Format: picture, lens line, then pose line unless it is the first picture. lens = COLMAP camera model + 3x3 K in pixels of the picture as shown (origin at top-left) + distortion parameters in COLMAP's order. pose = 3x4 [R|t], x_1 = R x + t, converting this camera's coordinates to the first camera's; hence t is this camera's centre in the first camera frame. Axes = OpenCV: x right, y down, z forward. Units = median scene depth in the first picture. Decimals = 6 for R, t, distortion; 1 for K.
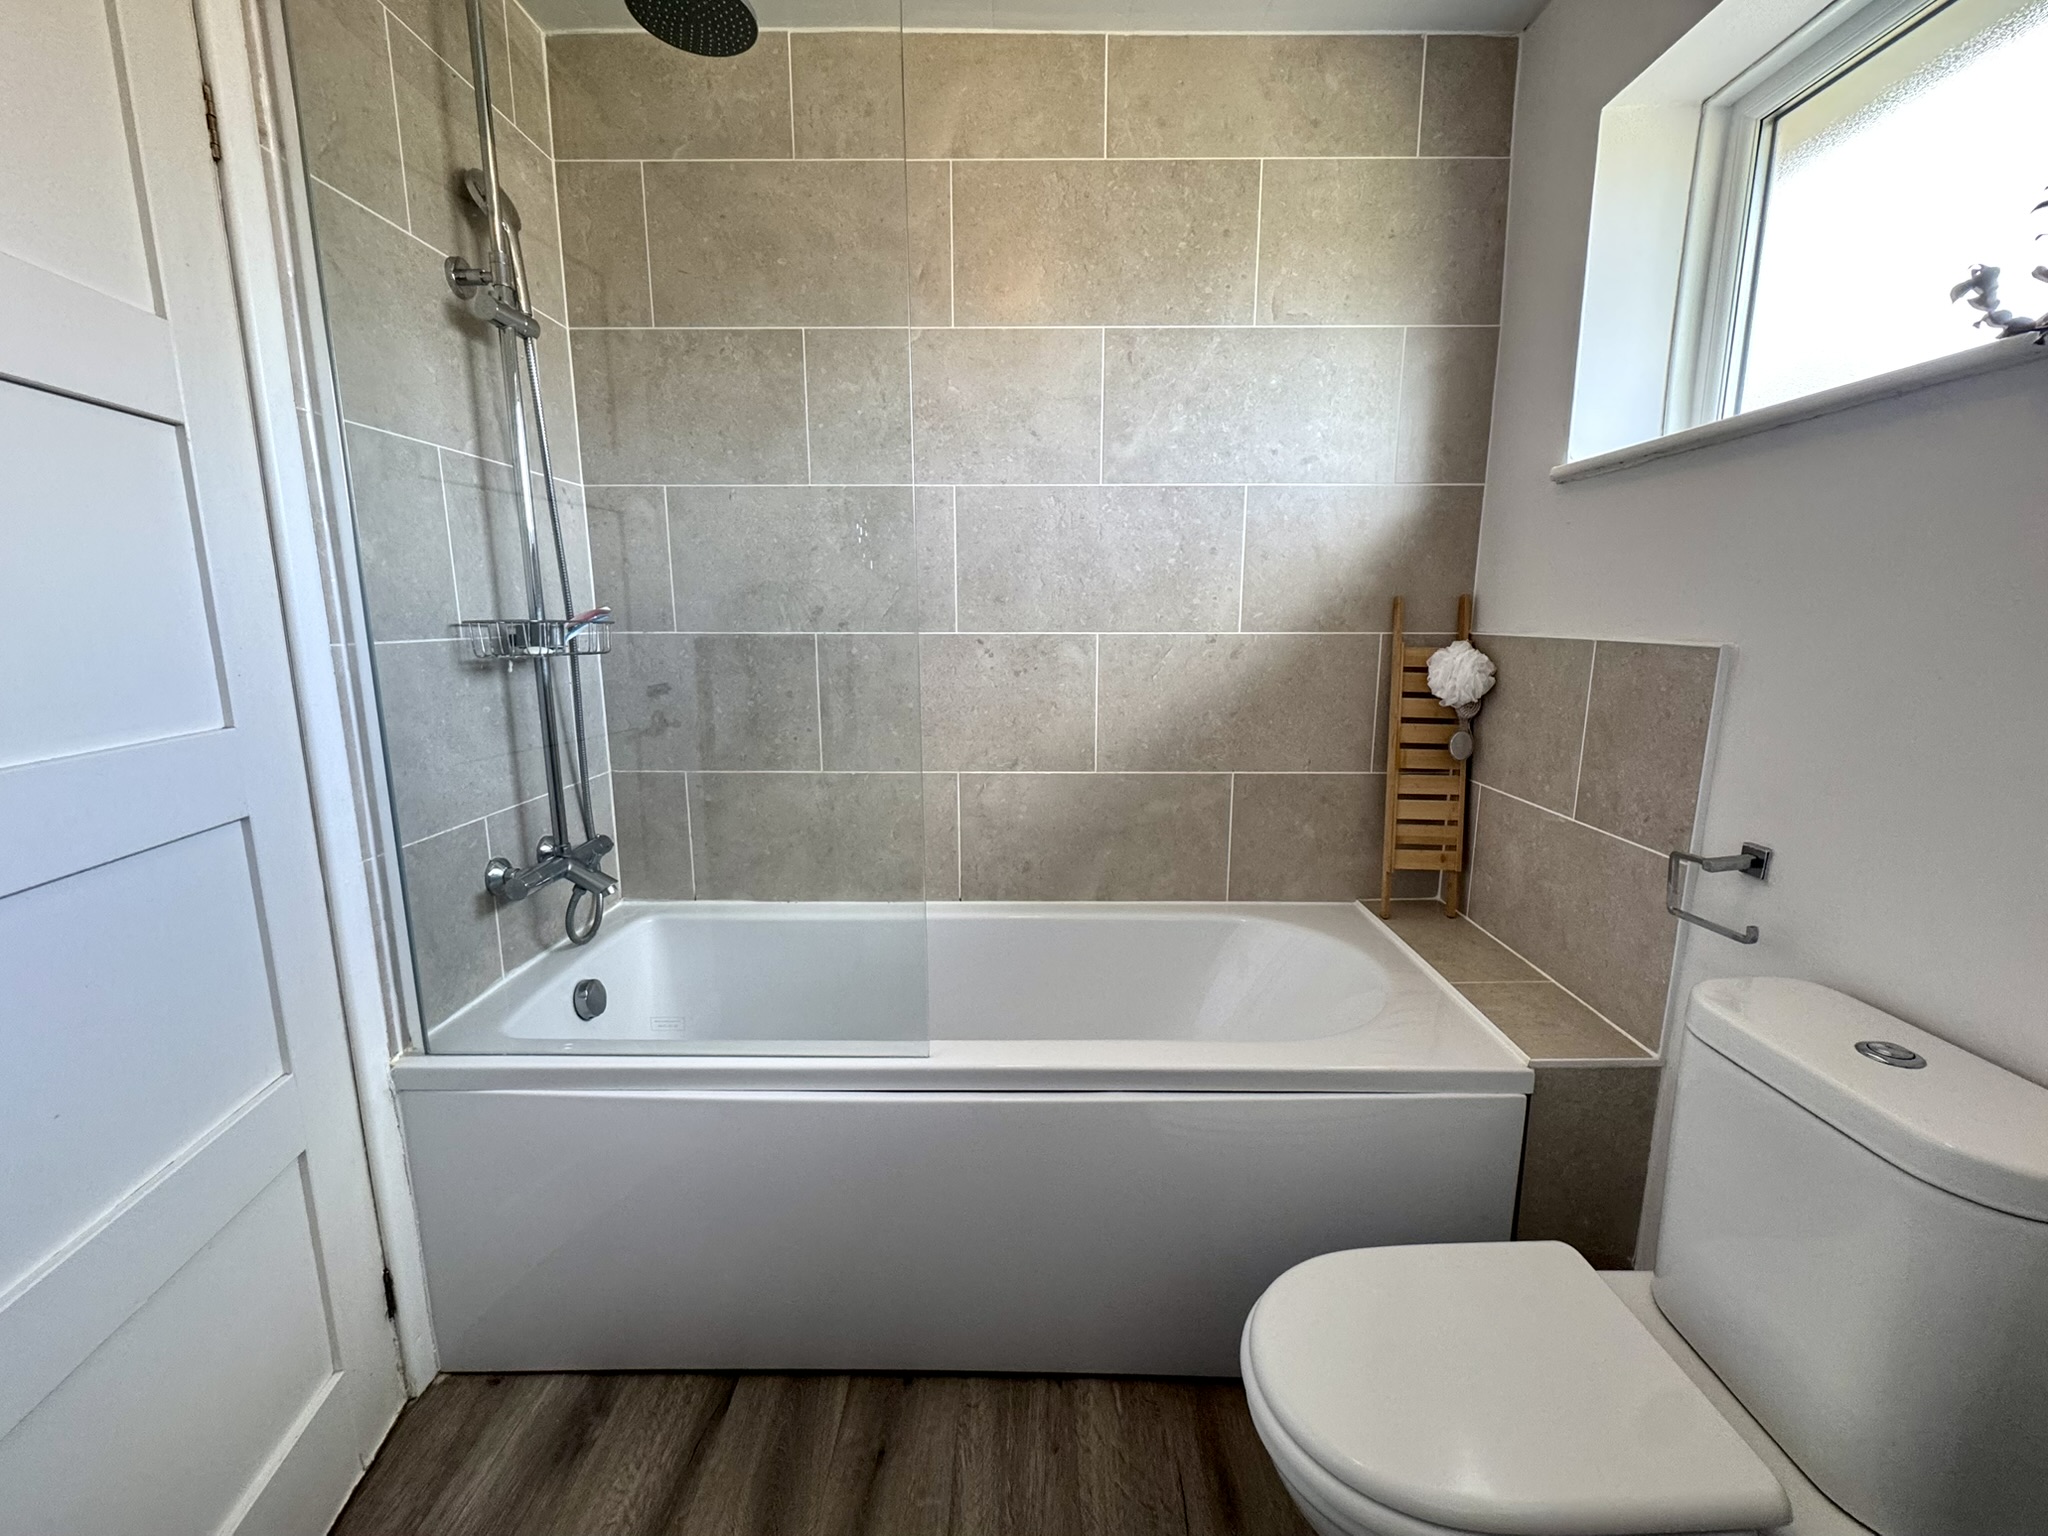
lens RADIAL K [[838.0, 0, 1017.9], [0, 838.0, 767.1], [0, 0, 1]] dist [-0.003505, 0.000300]
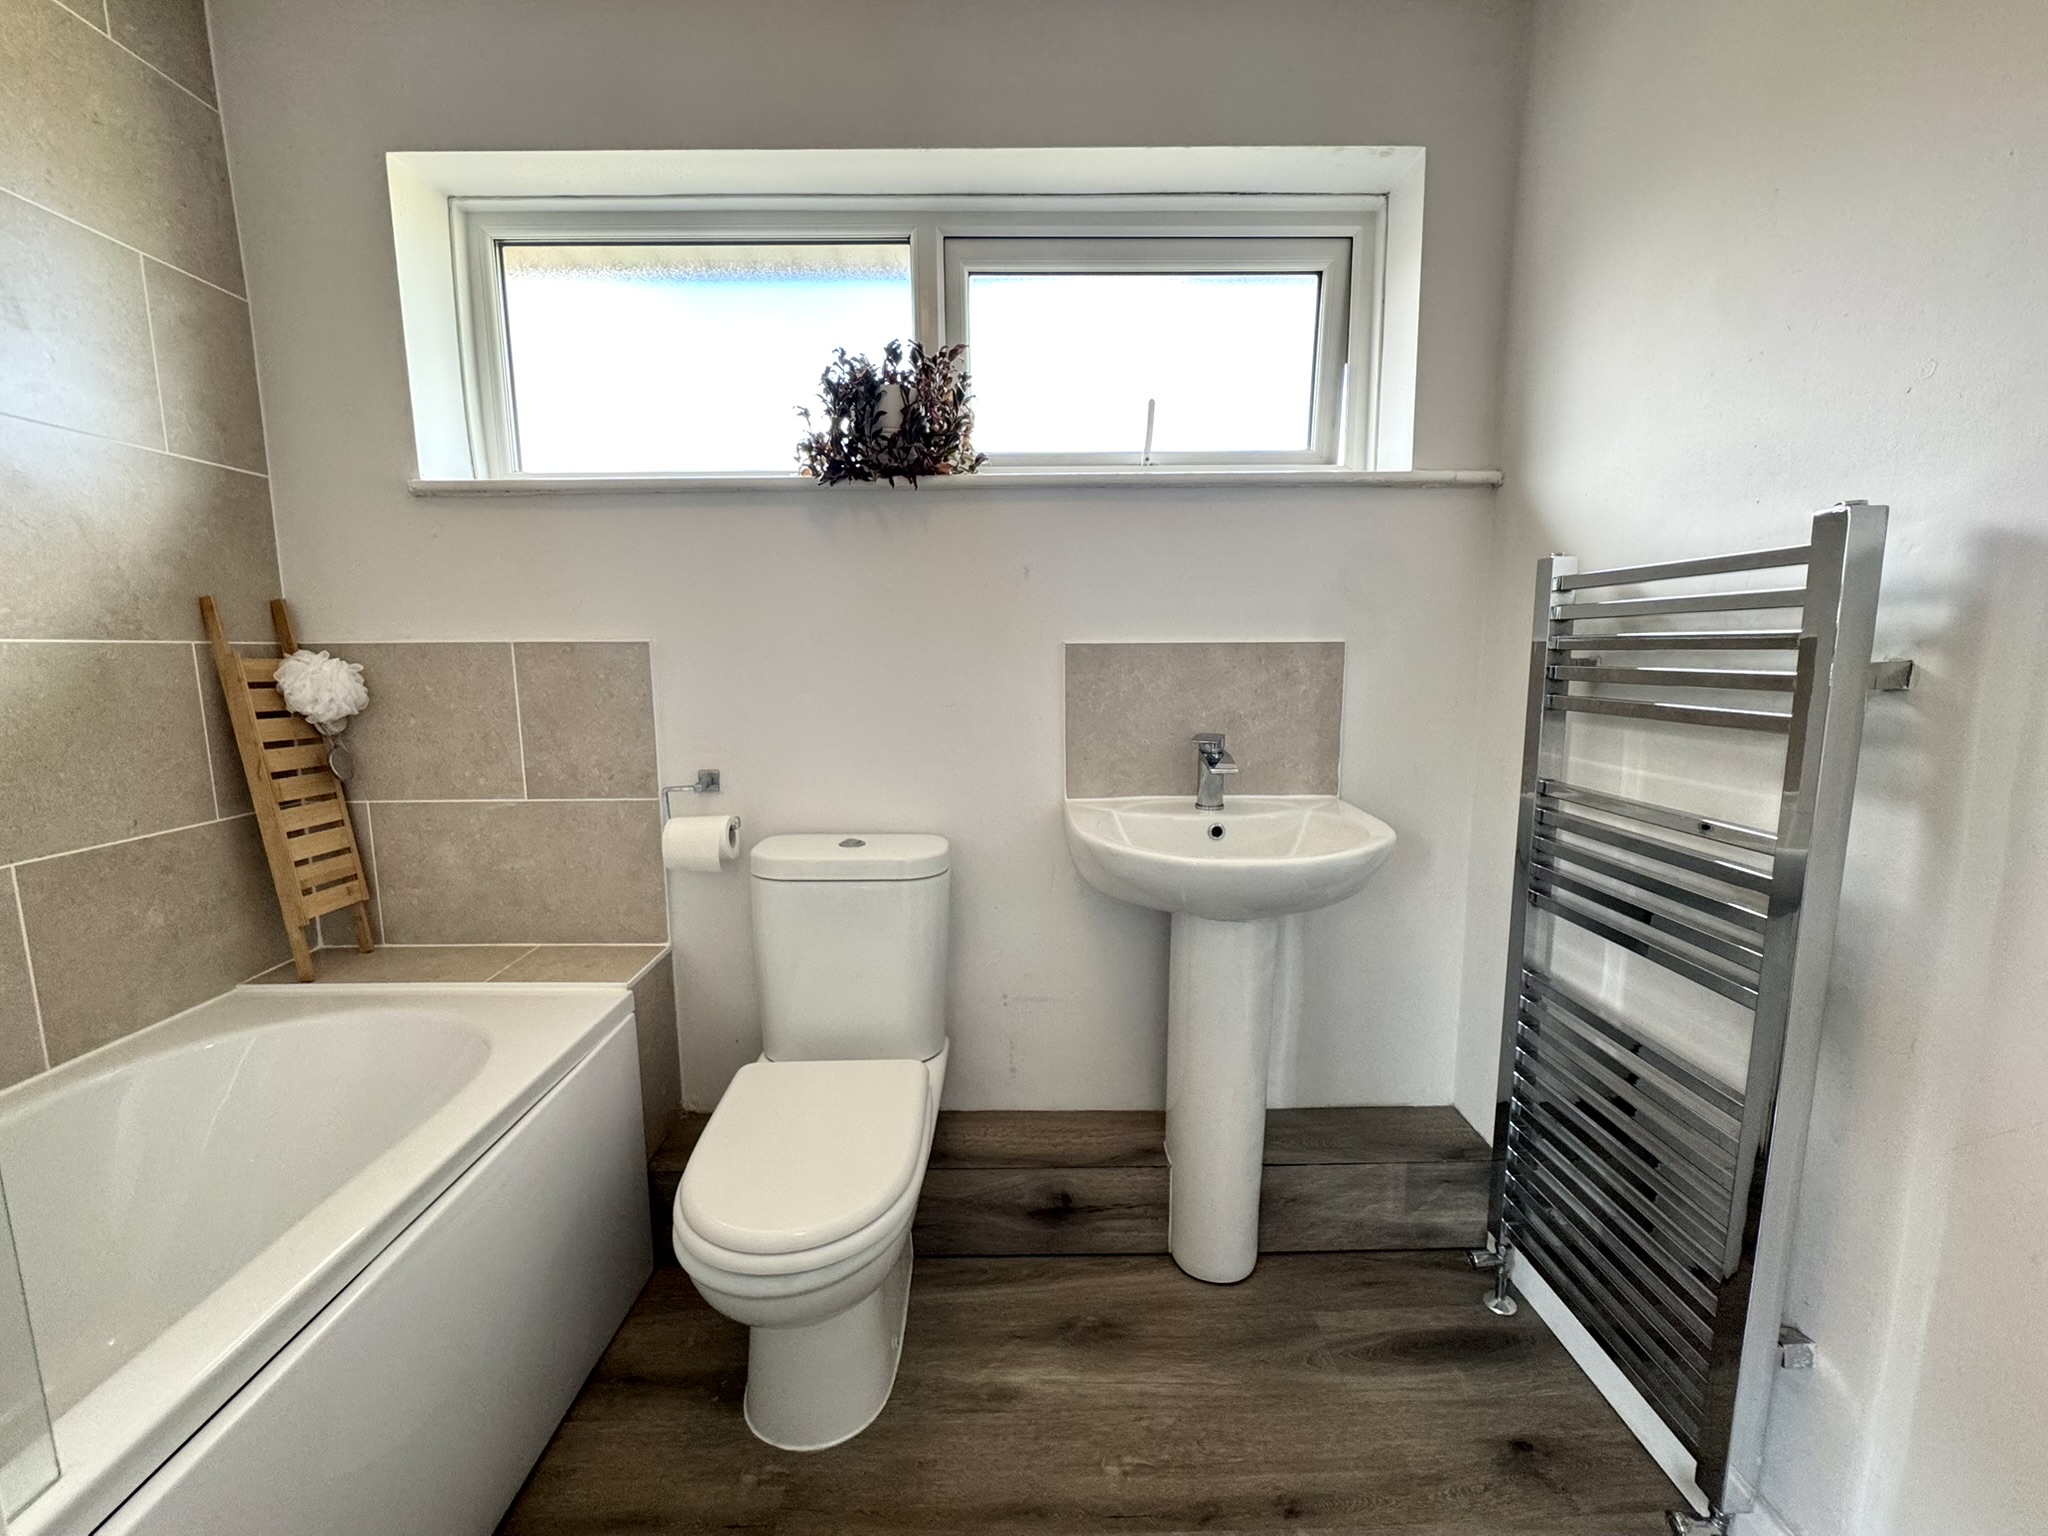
lens RADIAL K [[838.0, 0, 1018.5], [0, 838.0, 766.9], [0, 0, 1]] dist [-0.003505, 0.000300]
pose [[-0.030401, -0.135718, 0.990281, -0.395758], [0.187420, 0.972393, 0.139020, -0.011210], [-0.981809, 0.189825, -0.004125, 0.280242]]
